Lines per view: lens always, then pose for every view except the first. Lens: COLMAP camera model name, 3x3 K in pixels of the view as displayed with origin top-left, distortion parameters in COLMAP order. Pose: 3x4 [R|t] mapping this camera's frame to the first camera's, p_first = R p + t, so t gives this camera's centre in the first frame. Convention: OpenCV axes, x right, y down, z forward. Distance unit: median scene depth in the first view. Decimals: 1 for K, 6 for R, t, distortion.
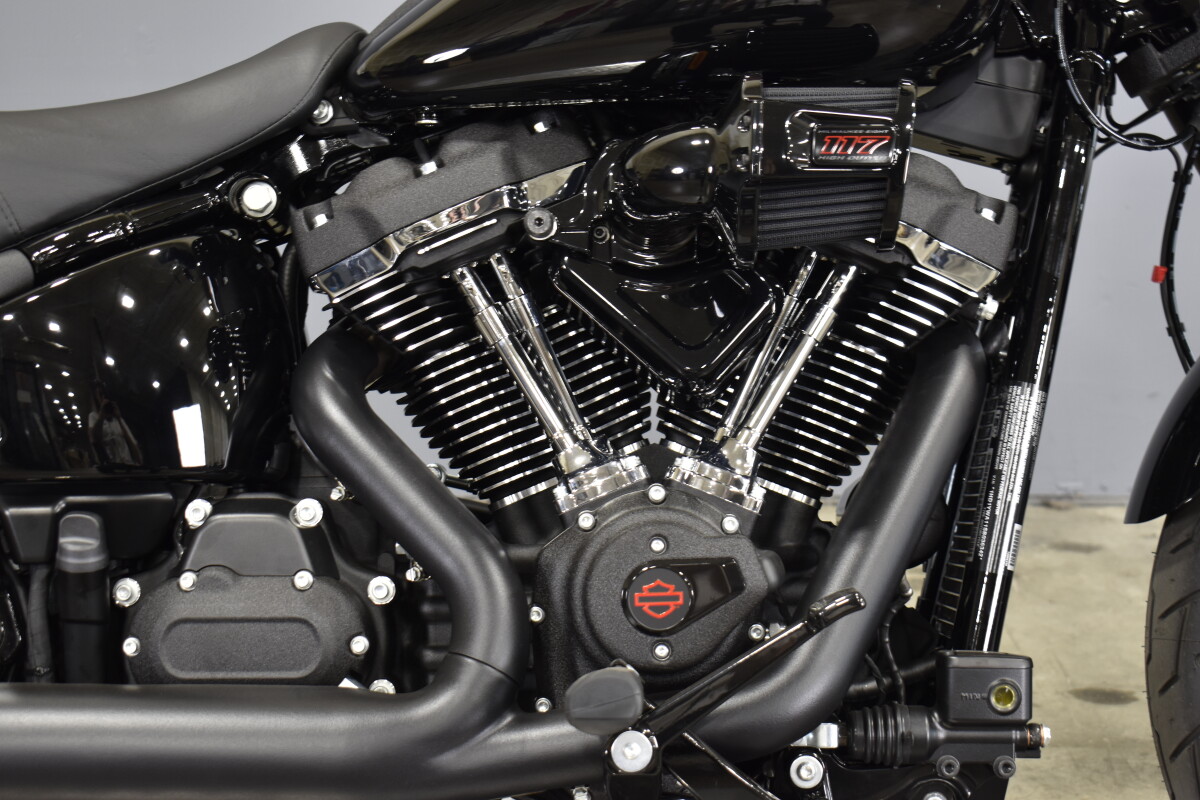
lens RADIAL K [[2341.8, 0, 600.0], [0, 2341.8, 400.0], [0, 0, 1]] dist [0.056296, 0.095147]
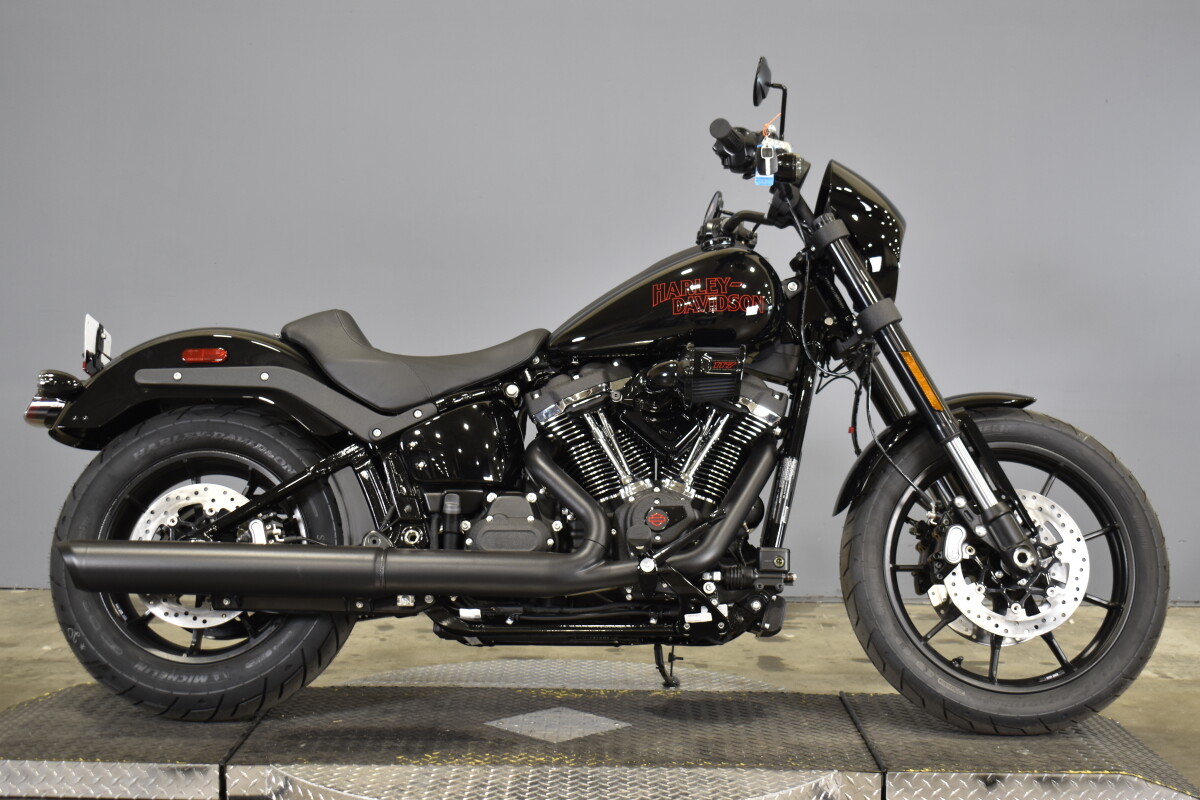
lens RADIAL K [[1722.6, 0, 600.0], [0, 1722.6, 400.0], [0, 0, 1]] dist [-0.024950, -0.019435]
pose [[0.999807, 0.012689, -0.014972, -0.013782], [-0.014980, 0.986272, -0.164451, 0.266134], [0.012680, 0.164643, 0.986272, -1.025434]]
